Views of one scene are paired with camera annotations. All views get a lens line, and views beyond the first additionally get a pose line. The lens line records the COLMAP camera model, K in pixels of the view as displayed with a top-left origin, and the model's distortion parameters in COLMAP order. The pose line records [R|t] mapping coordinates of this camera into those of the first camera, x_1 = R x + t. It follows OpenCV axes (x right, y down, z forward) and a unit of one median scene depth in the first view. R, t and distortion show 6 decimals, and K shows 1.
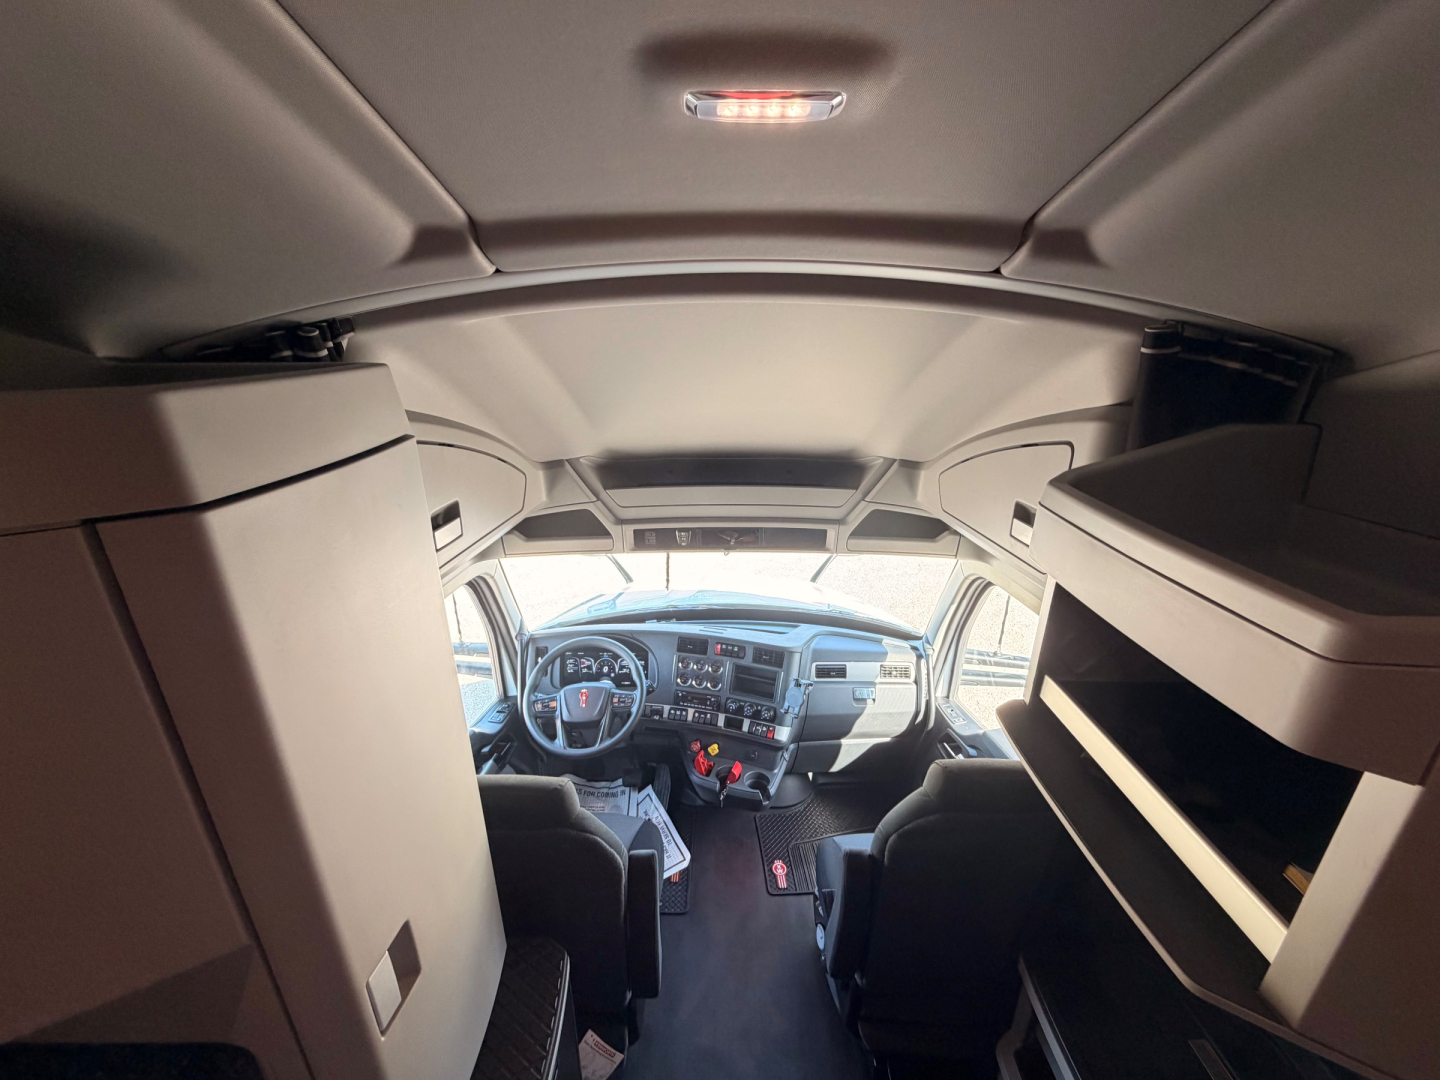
lens RADIAL K [[572.5, 0, 717.6], [0, 572.5, 539.8], [0, 0, 1]] dist [0.000828, 0.000062]
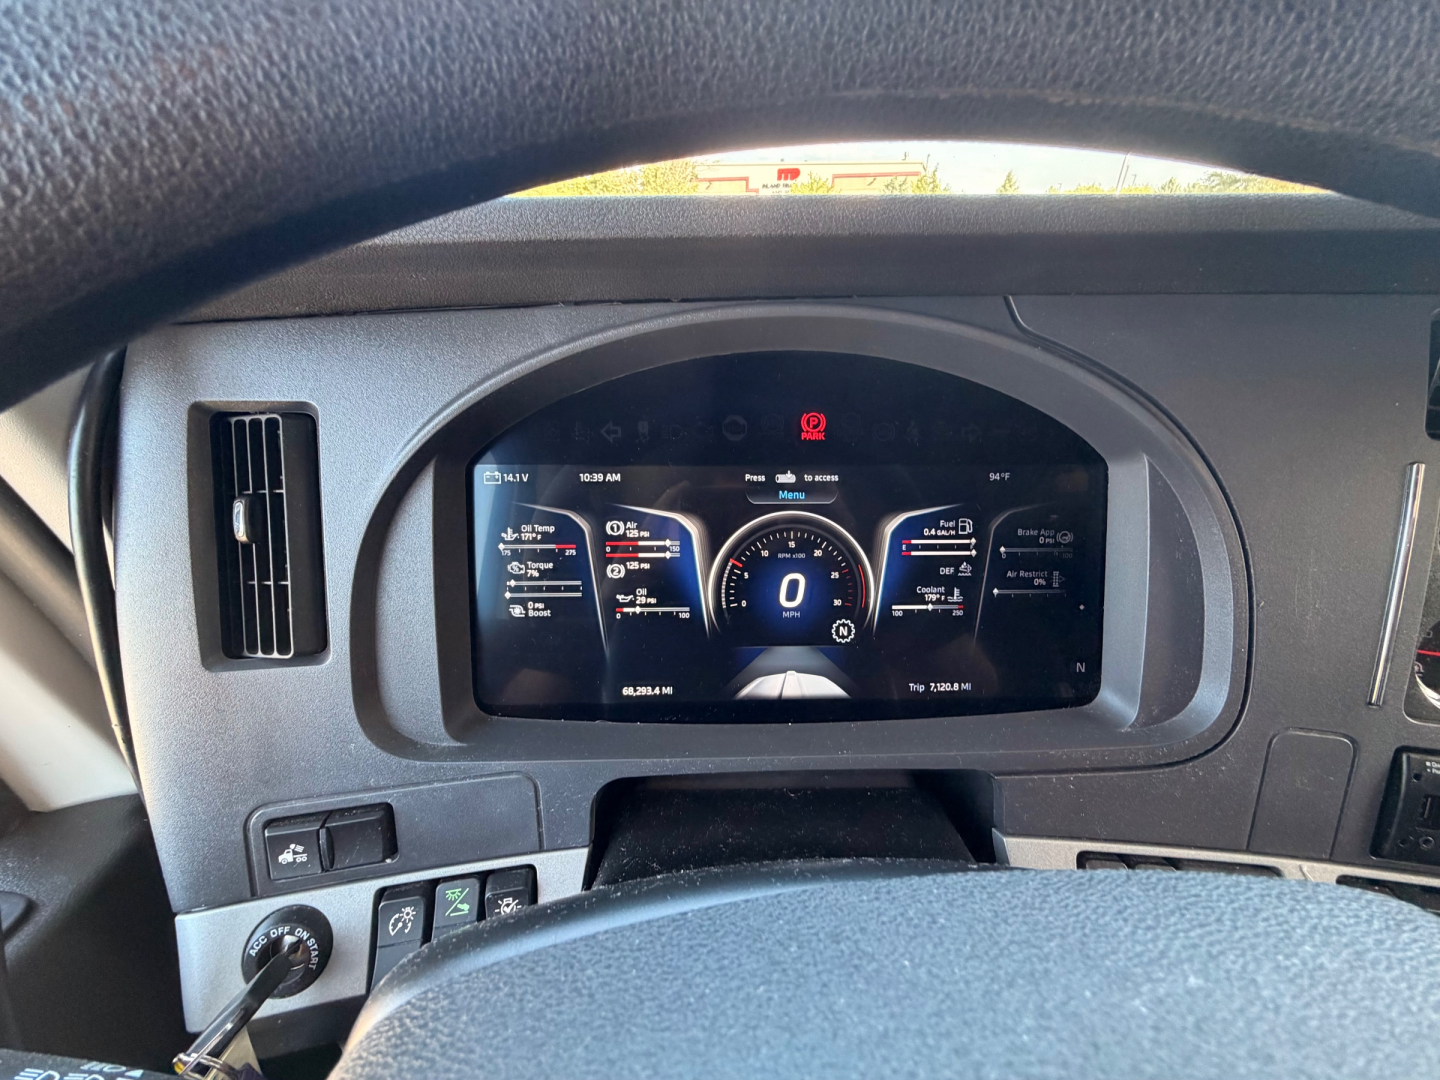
lens RADIAL K [[572.5, 0, 716.7], [0, 572.5, 545.9], [0, 0, 1]] dist [0.000828, 0.000062]
pose [[0.999471, -0.012725, 0.029925, -0.230077], [0.007930, 0.987855, 0.155176, 0.206097], [-0.031536, -0.154857, 0.987433, 0.921702]]
